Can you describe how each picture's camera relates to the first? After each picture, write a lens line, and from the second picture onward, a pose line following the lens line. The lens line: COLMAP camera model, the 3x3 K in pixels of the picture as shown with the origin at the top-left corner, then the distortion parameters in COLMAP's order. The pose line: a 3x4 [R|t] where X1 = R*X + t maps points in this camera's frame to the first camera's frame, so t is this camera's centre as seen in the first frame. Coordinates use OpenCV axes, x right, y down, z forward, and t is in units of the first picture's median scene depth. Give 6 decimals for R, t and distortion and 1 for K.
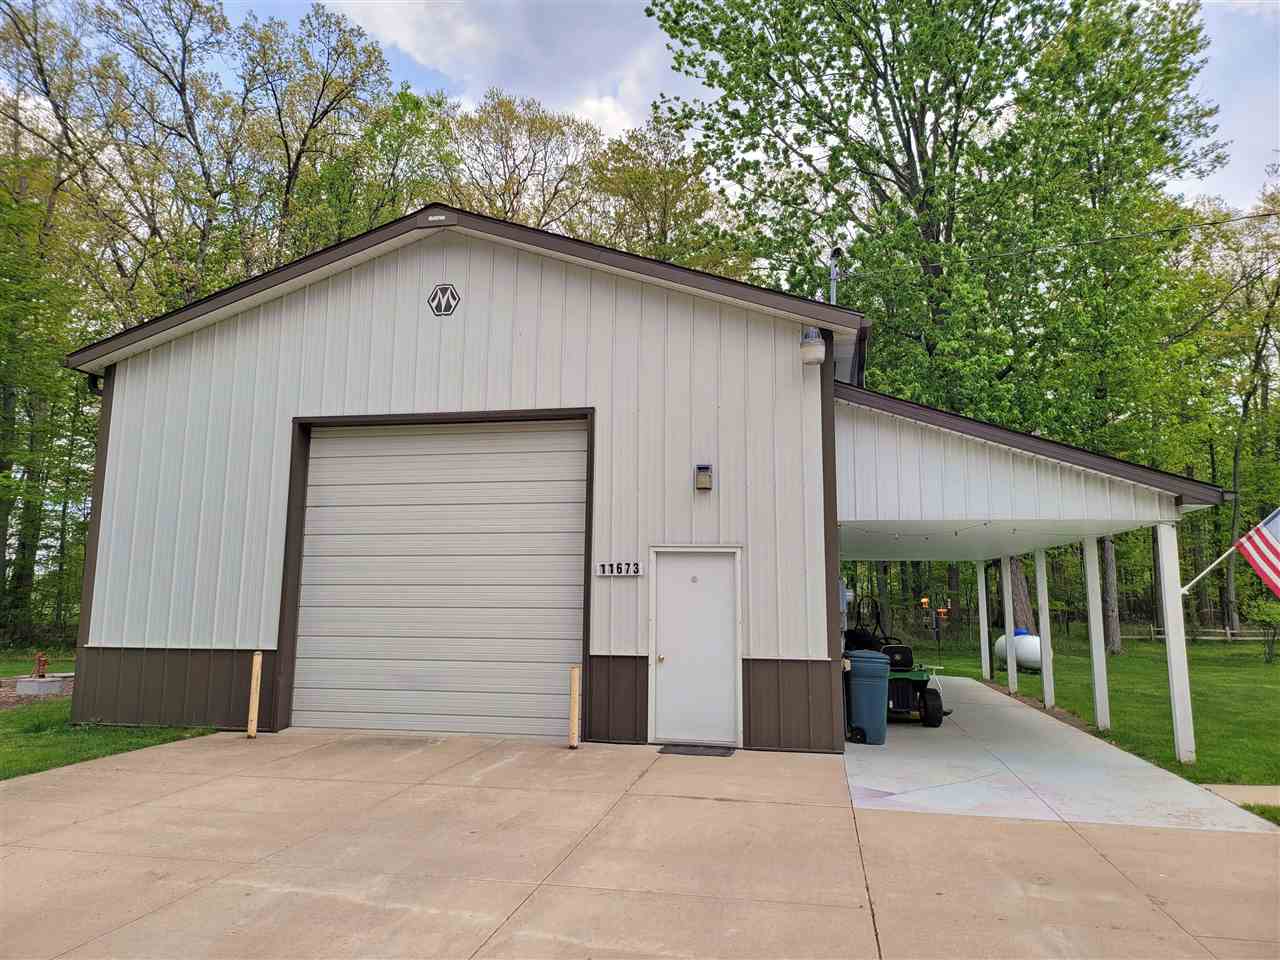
lens RADIAL K [[894.6, 0, 640.2], [0, 894.6, 473.1], [0, 0, 1]] dist [0.081143, -0.100832]
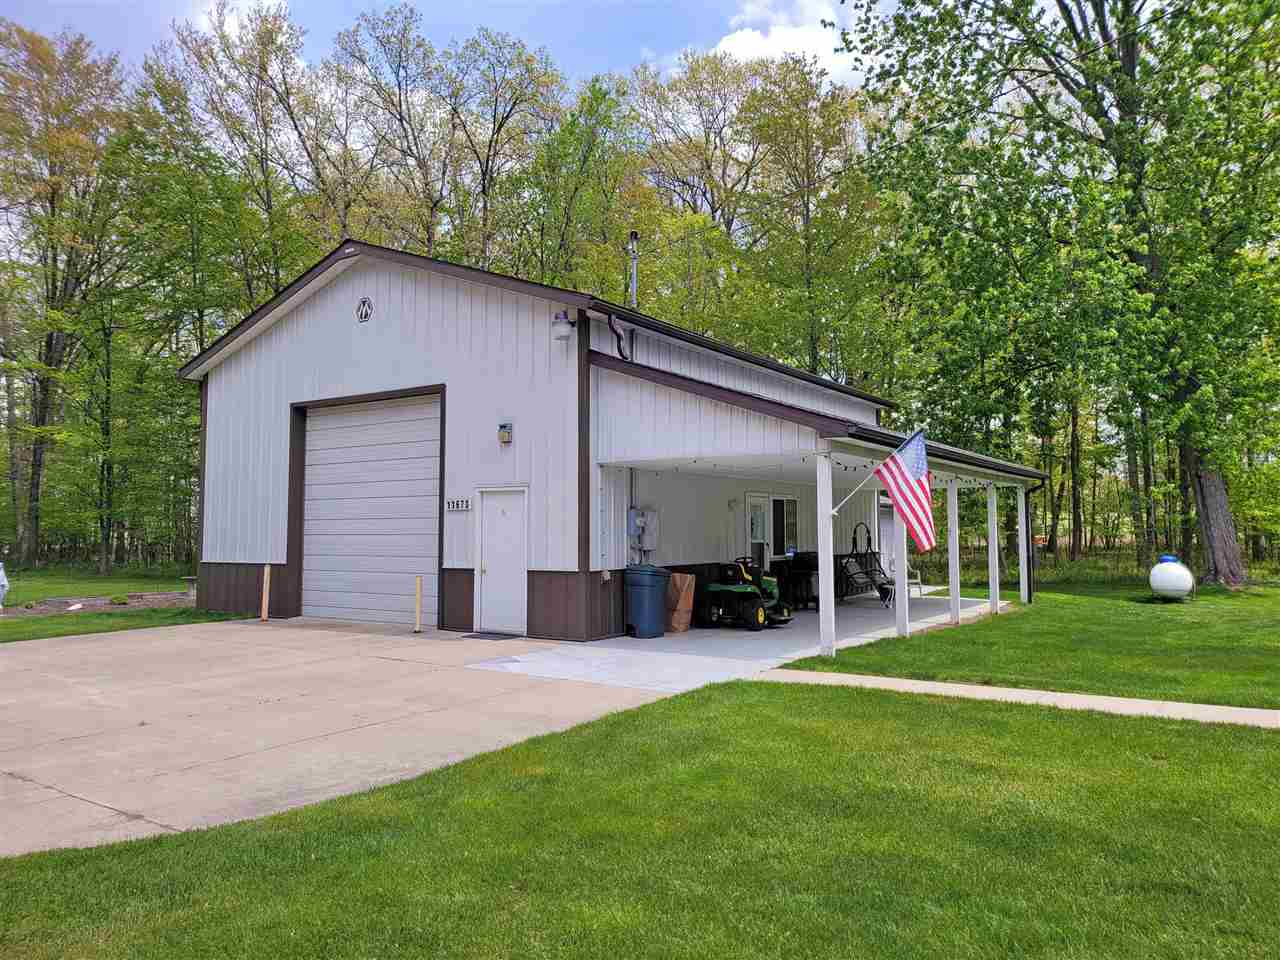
lens RADIAL K [[894.6, 0, 640.2], [0, 894.6, 473.1], [0, 0, 1]] dist [0.081143, -0.100832]
pose [[0.924094, -0.034612, -0.380595, 0.691847], [0.062225, 0.996228, 0.060486, -0.003817], [0.377065, -0.079578, 0.922762, -0.122434]]
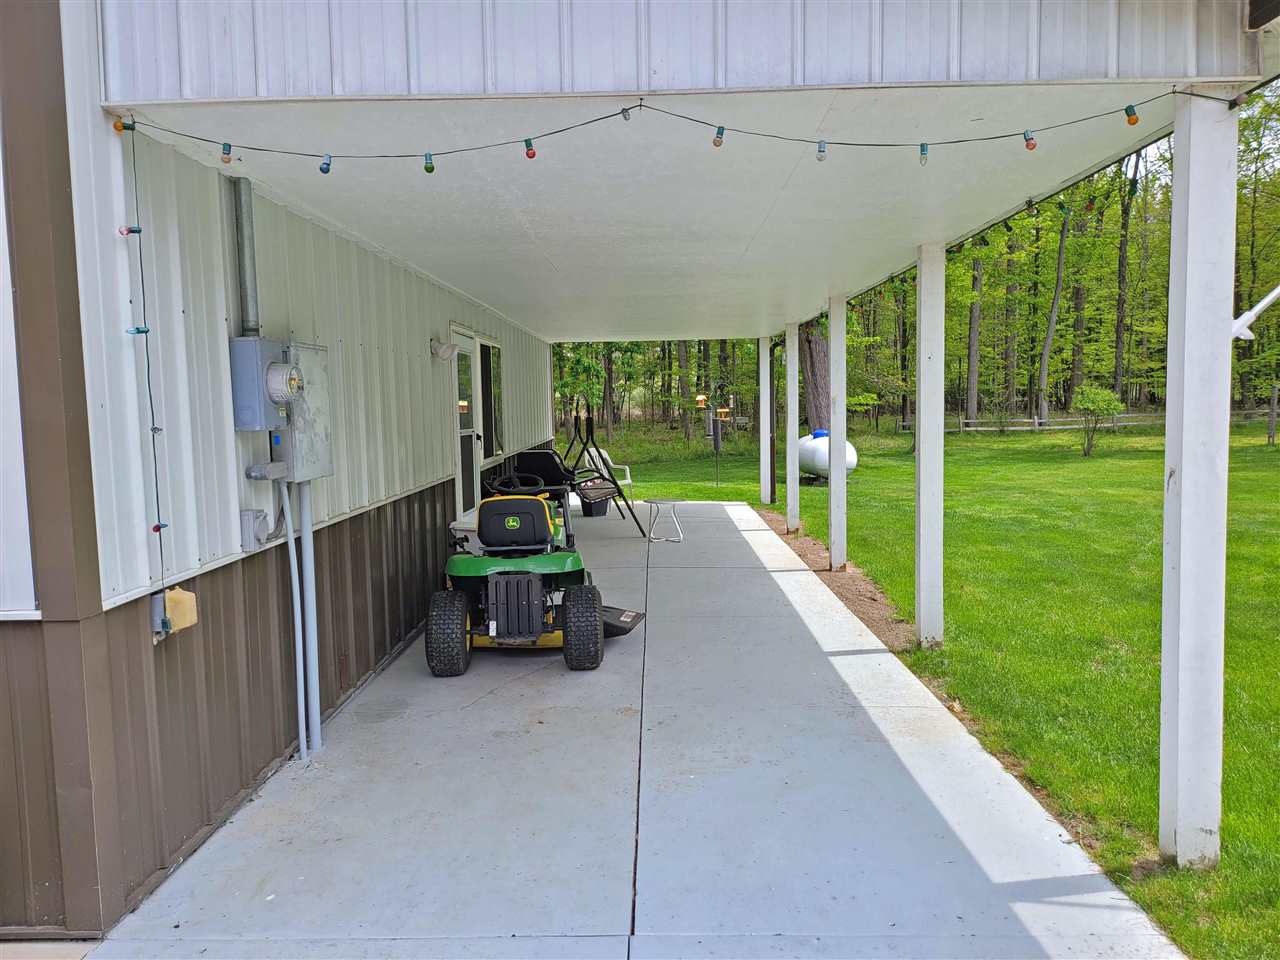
lens RADIAL K [[894.6, 0, 640.2], [0, 894.6, 473.1], [0, 0, 1]] dist [0.081143, -0.100832]
pose [[0.983780, -0.041788, 0.174441, 0.299893], [0.003406, 0.976661, 0.214759, 0.094965], [-0.179344, -0.210682, 0.960962, 0.632369]]
